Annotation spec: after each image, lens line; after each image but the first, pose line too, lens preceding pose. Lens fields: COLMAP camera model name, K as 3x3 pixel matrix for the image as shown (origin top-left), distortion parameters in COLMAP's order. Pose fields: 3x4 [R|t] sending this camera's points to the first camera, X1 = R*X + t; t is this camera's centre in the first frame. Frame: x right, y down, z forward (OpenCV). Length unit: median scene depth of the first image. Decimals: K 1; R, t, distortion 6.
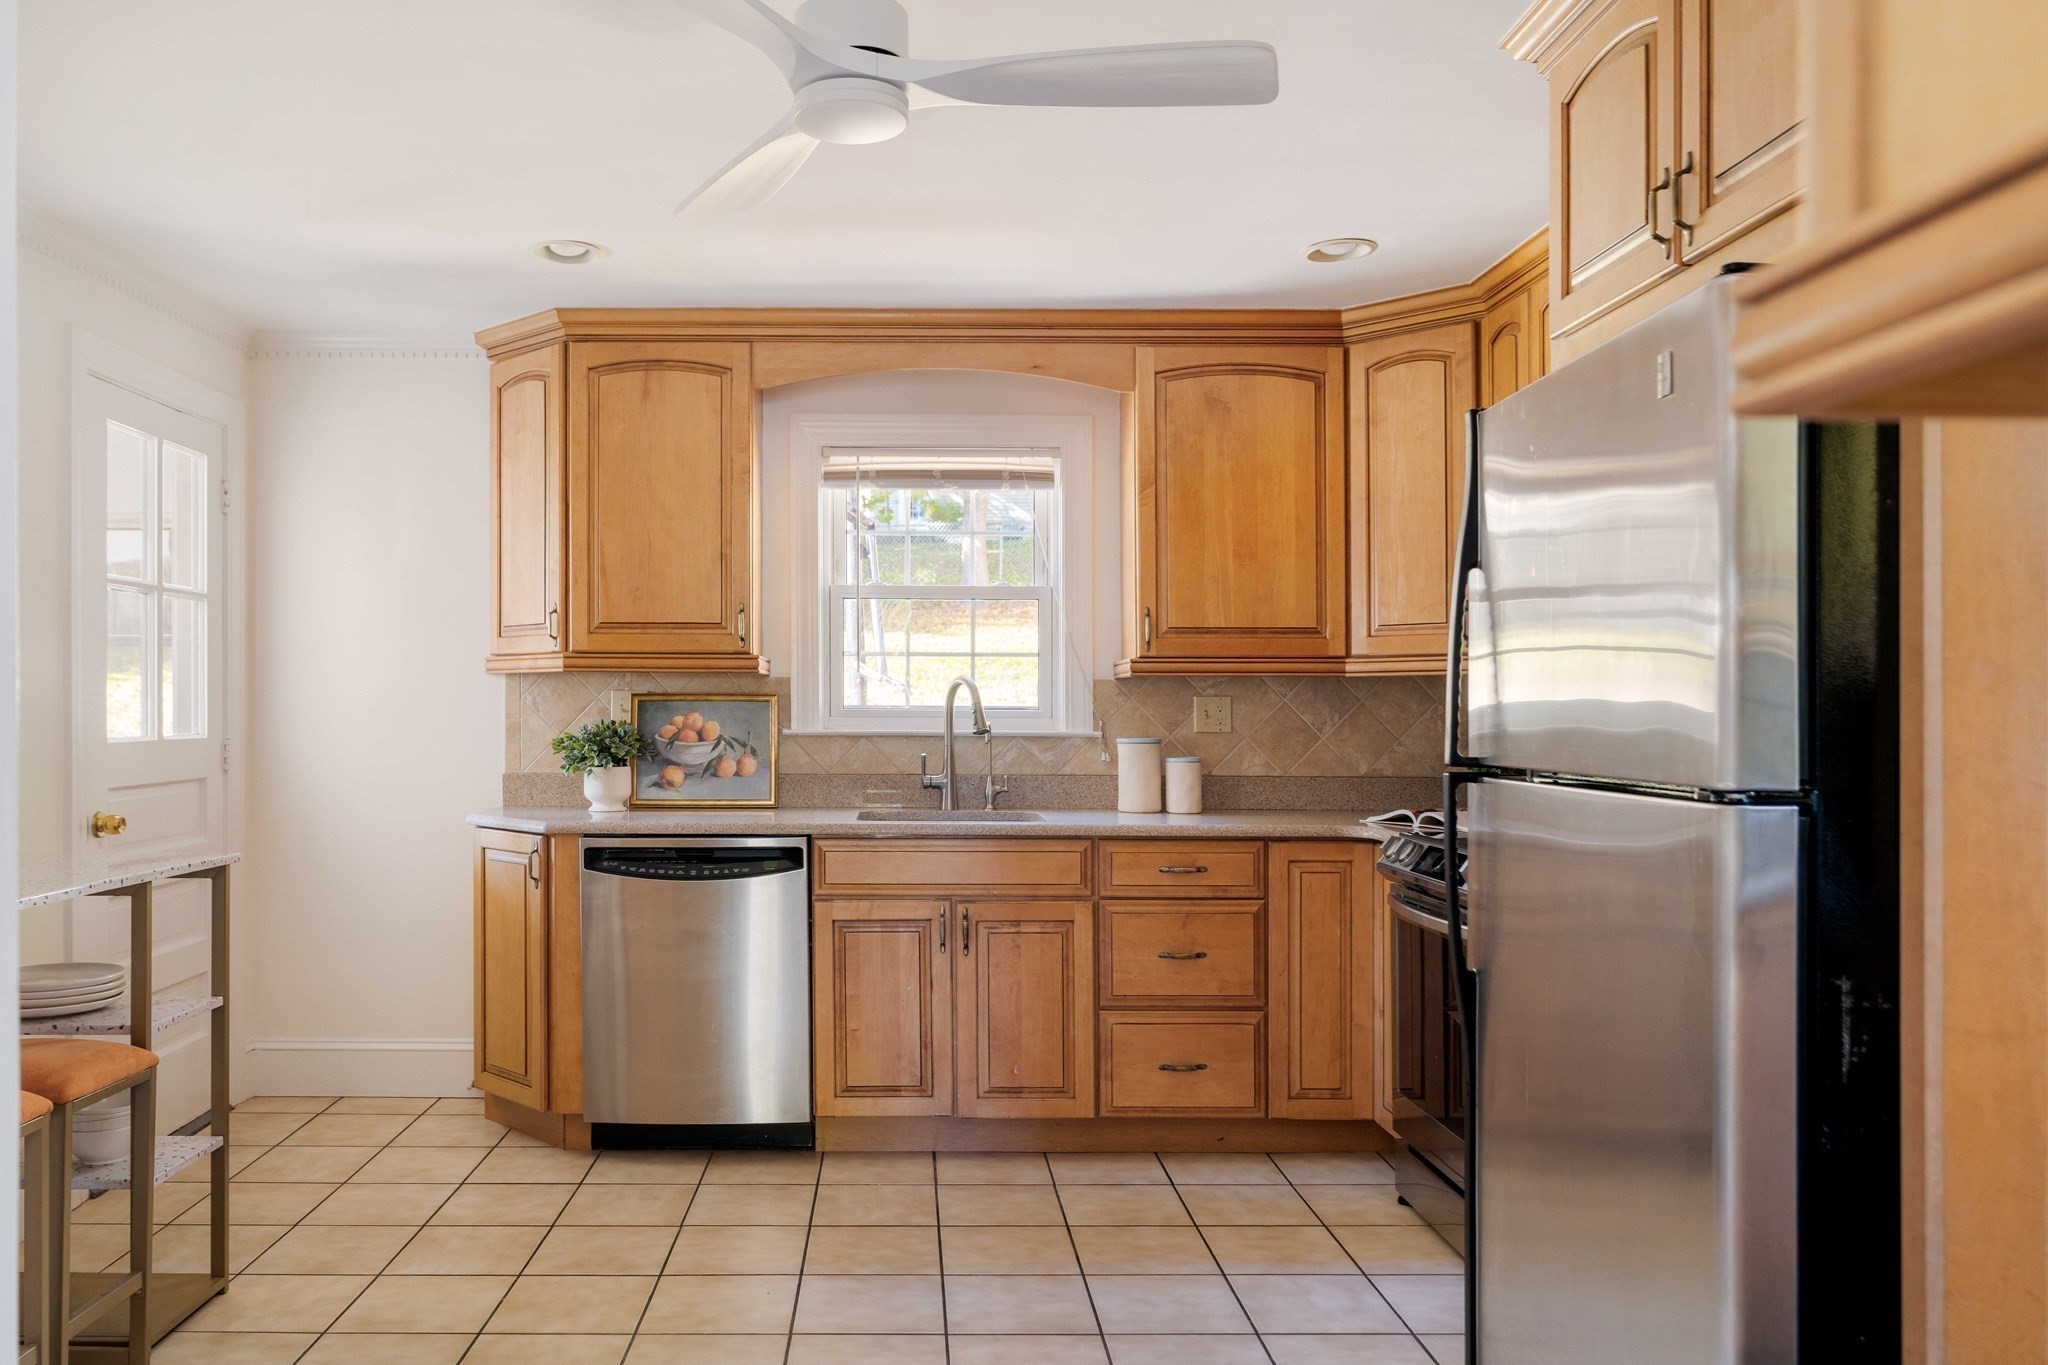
lens RADIAL K [[1524.4, 0, 1023.2], [0, 1524.4, 701.0], [0, 0, 1]] dist [0.007029, 0.000348]
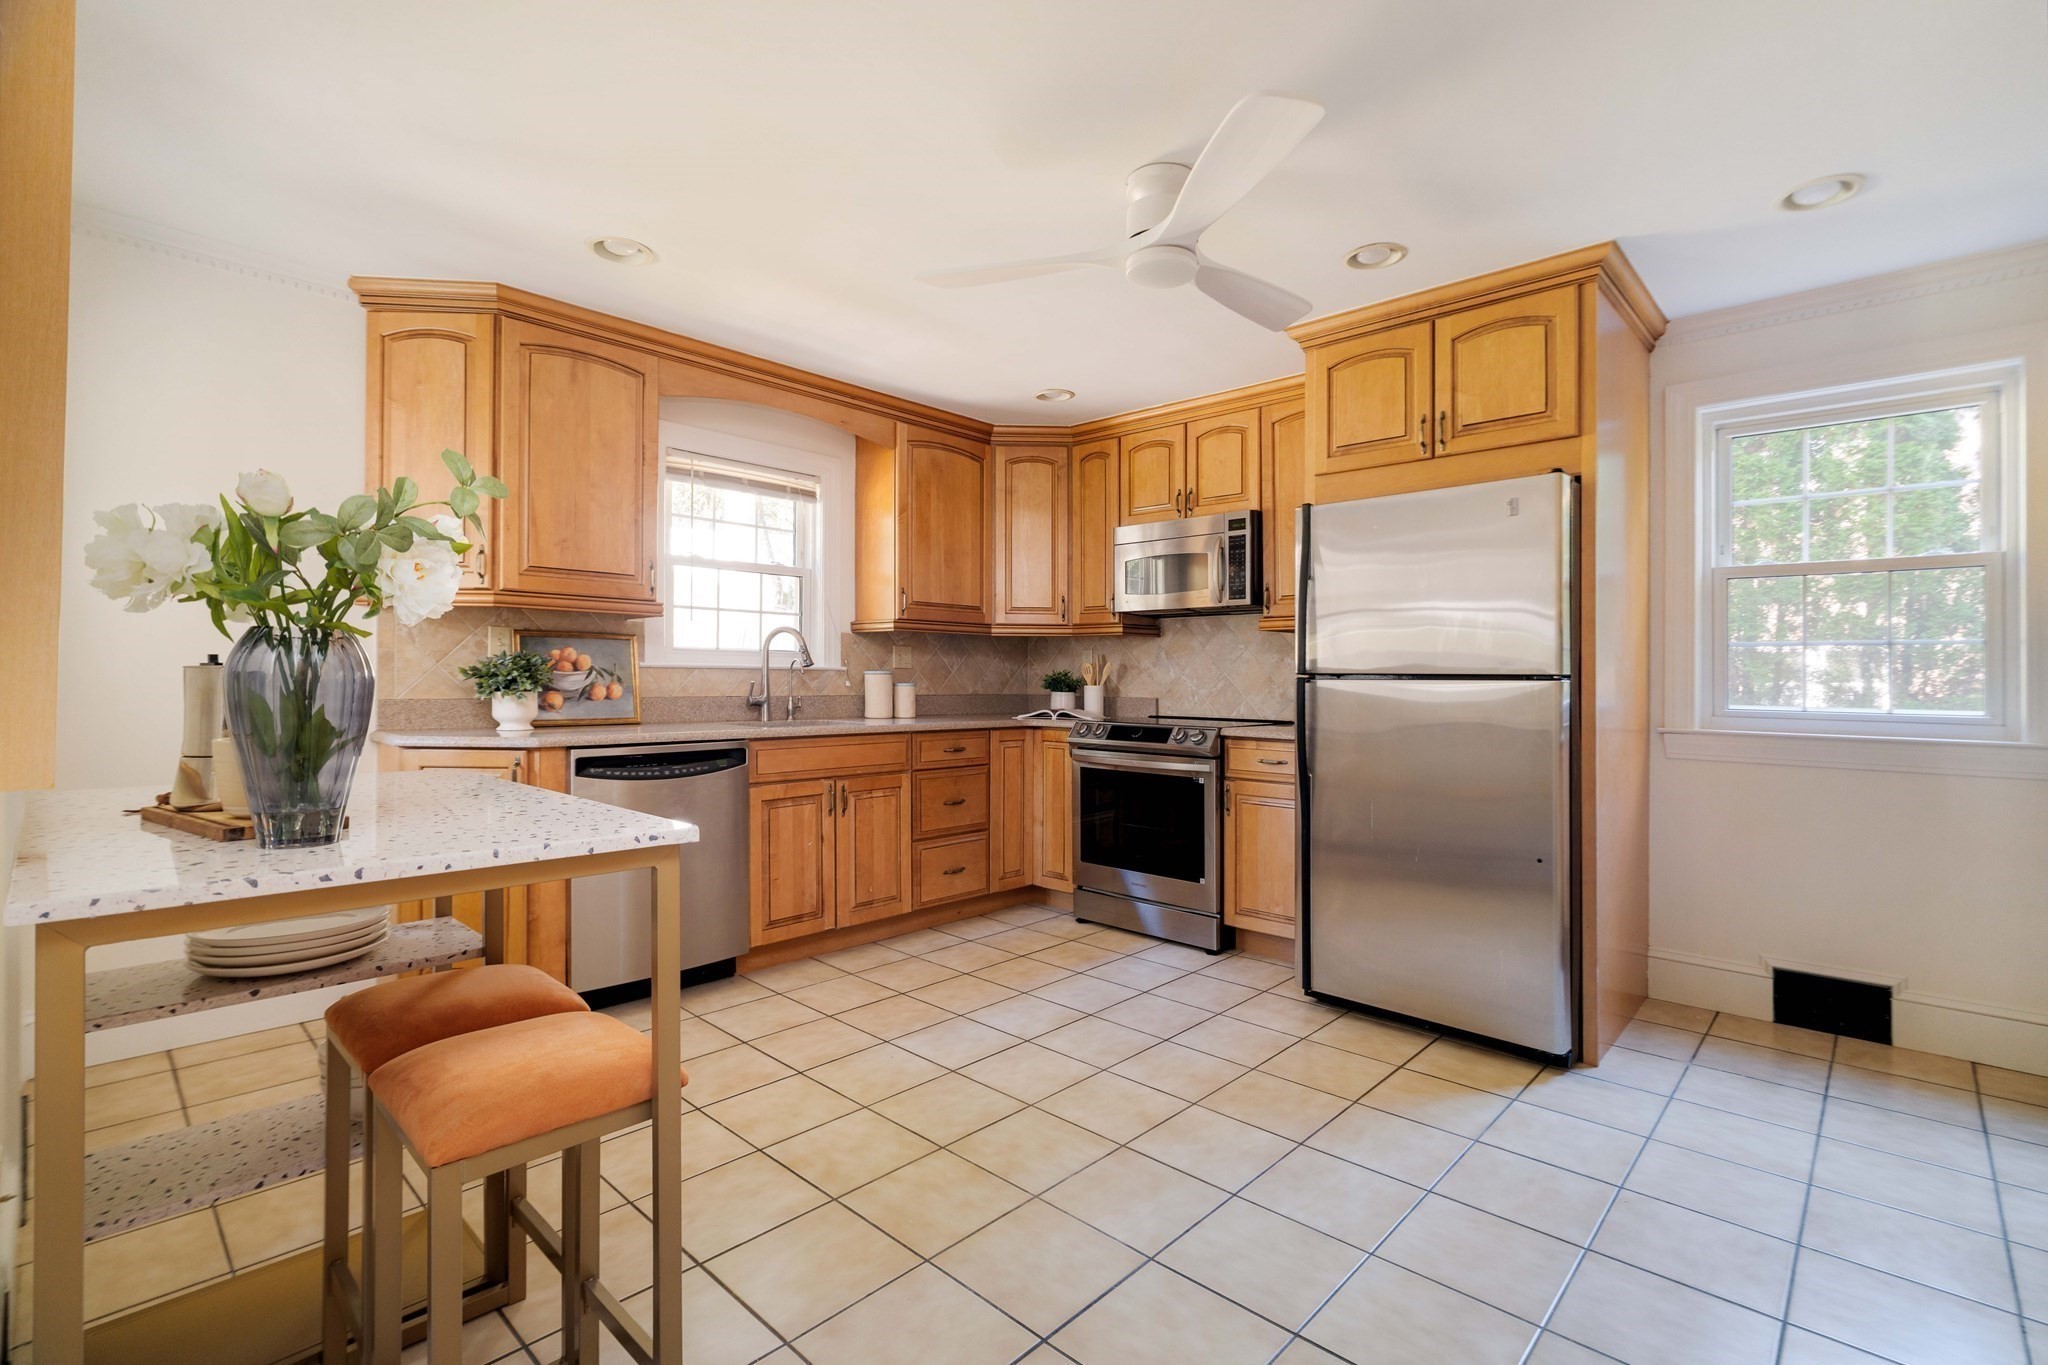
lens RADIAL K [[933.7, 0, 1019.2], [0, 933.7, 665.5], [0, 0, 1]] dist [0.000831, 0.000829]
pose [[0.686596, 0.012695, 0.726928, -0.535174], [-0.008631, 0.999919, -0.009311, 0.027205], [-0.726988, 0.000118, 0.686651, 0.245474]]
